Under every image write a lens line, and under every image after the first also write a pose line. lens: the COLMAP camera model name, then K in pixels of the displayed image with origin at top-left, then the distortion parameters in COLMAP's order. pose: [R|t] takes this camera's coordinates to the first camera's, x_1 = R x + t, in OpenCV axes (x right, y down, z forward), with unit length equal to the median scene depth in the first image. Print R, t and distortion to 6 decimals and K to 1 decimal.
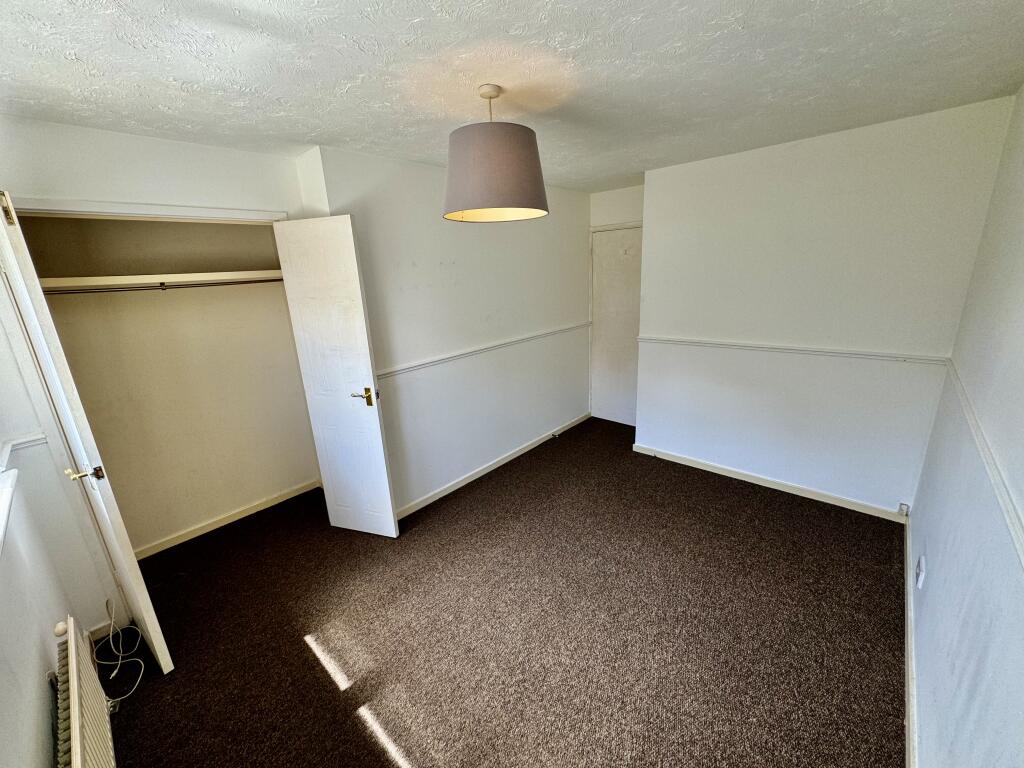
lens RADIAL K [[407.5, 0, 513.5], [0, 407.5, 383.3], [0, 0, 1]] dist [0.000843, -0.002633]
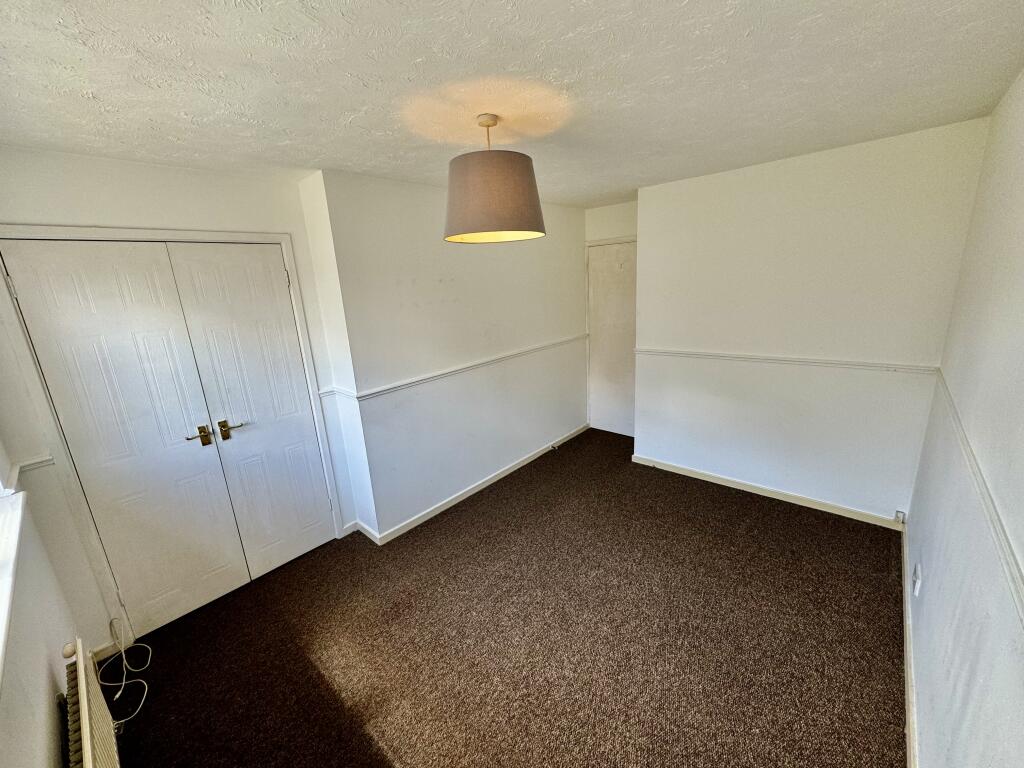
lens RADIAL K [[407.5, 0, 513.5], [0, 407.5, 383.3], [0, 0, 1]] dist [0.000843, -0.002633]
pose [[0.999901, -0.013111, 0.005061, -0.005021], [0.013230, 0.999616, -0.024337, -0.014390], [-0.004740, 0.024402, 0.999691, -0.022243]]
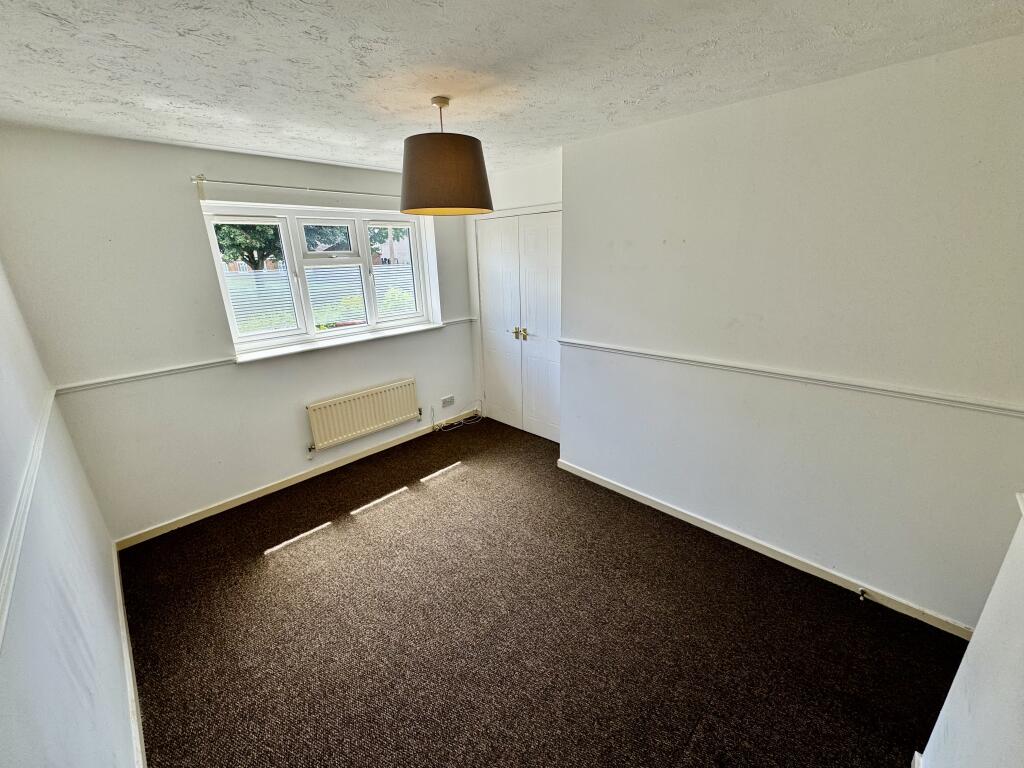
lens RADIAL K [[407.5, 0, 513.5], [0, 407.5, 383.3], [0, 0, 1]] dist [0.000843, -0.002633]
pose [[-0.036869, 0.351547, -0.935444, 1.099856], [-0.243513, 0.904703, 0.349592, -0.388248], [0.969197, 0.240682, 0.052251, 1.140953]]
